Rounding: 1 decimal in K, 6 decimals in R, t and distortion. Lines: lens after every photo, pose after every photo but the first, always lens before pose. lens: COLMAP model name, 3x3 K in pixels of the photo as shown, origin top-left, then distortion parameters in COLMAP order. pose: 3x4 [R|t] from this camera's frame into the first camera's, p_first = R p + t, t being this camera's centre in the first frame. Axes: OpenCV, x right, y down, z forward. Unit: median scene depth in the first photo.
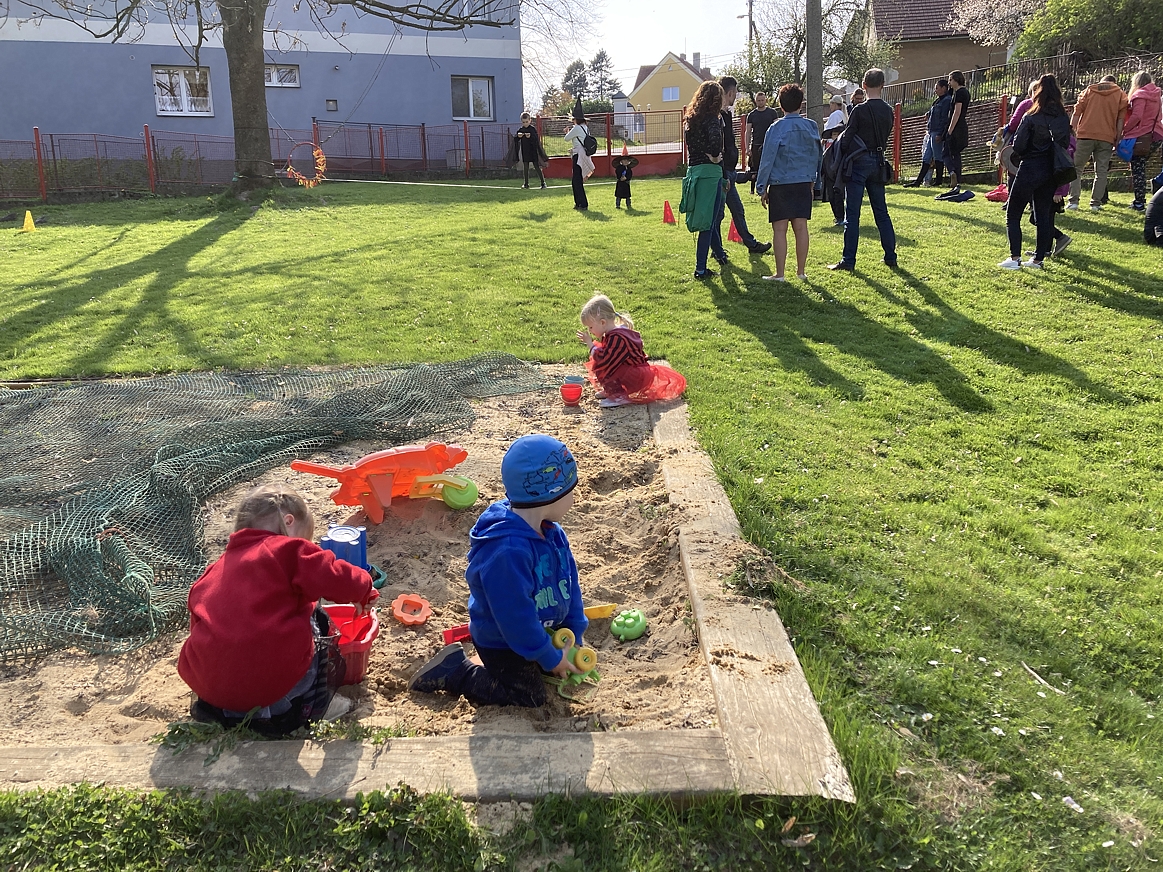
lens RADIAL K [[952.9, 0, 586.1], [0, 952.9, 420.6], [0, 0, 1]] dist [0.056783, -0.074014]
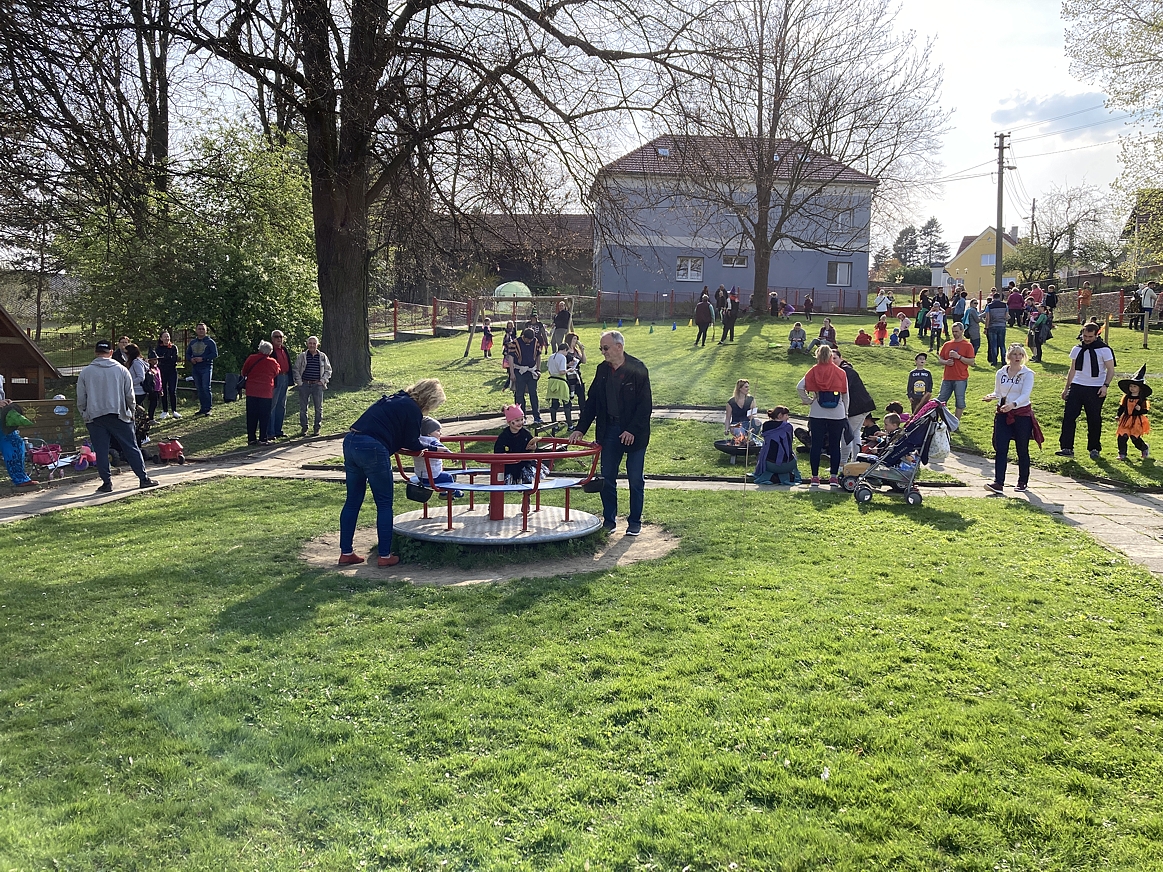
lens RADIAL K [[952.9, 0, 586.1], [0, 952.9, 420.6], [0, 0, 1]] dist [0.056783, -0.074014]
pose [[0.946325, 0.061172, -0.317376, 0.003439], [-0.107766, 0.985456, -0.131388, 0.043394], [0.304723, 0.158538, 0.939154, -0.154514]]
